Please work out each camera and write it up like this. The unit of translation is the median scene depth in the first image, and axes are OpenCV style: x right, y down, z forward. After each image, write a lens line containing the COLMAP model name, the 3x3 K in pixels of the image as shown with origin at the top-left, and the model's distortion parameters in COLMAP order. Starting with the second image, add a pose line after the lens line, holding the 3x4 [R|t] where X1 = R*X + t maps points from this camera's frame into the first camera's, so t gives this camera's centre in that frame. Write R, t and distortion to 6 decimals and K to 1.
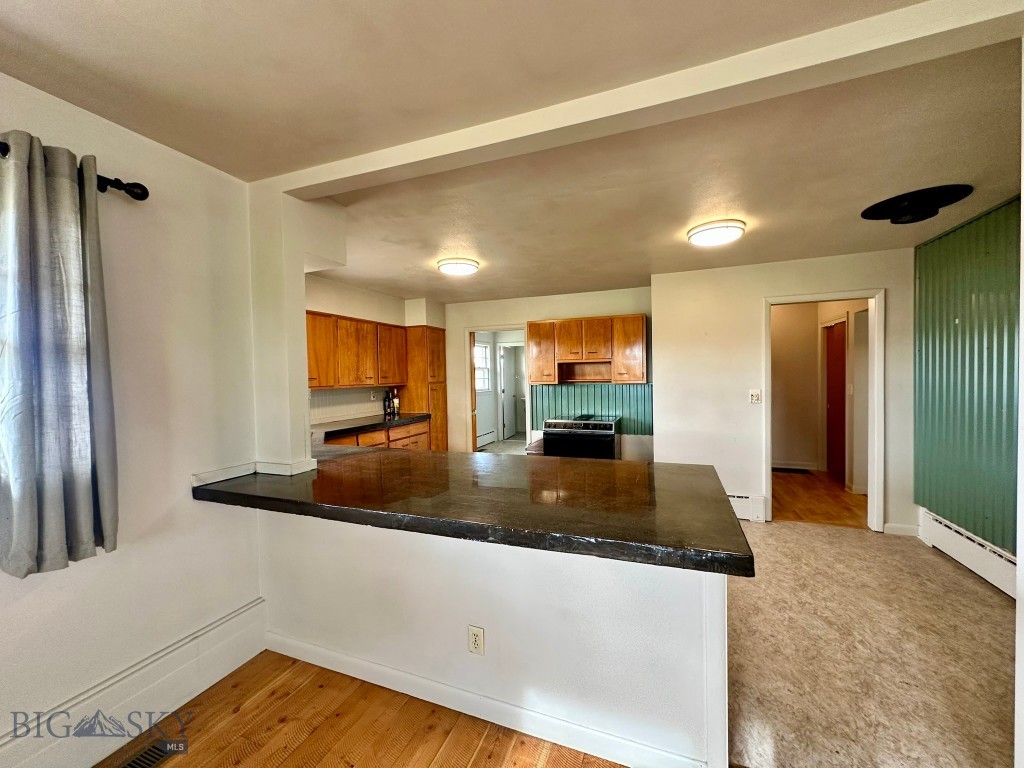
lens RADIAL K [[408.9, 0, 515.1], [0, 408.9, 382.0], [0, 0, 1]] dist [-0.002258, 0.000177]
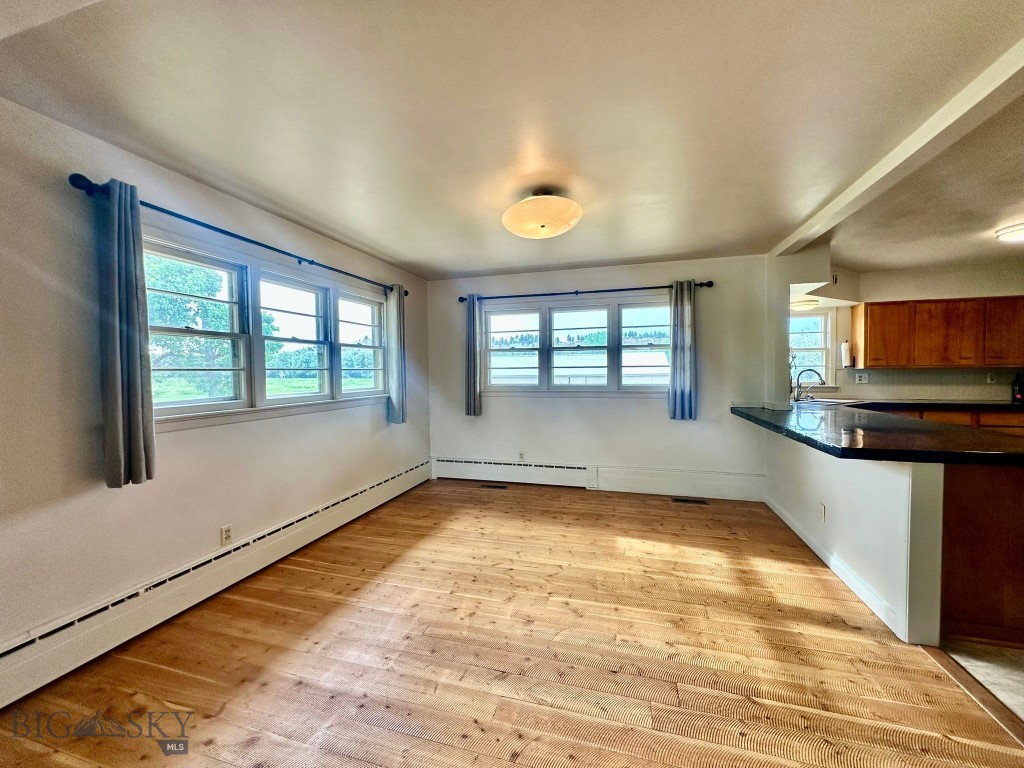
lens RADIAL K [[408.9, 0, 508.5], [0, 408.9, 384.5], [0, 0, 1]] dist [-0.002258, 0.000177]
pose [[0.086609, 0.050705, -0.994951, 0.668721], [-0.009760, 0.998699, 0.050046, 0.018688], [0.996195, 0.005376, 0.086992, -0.201405]]
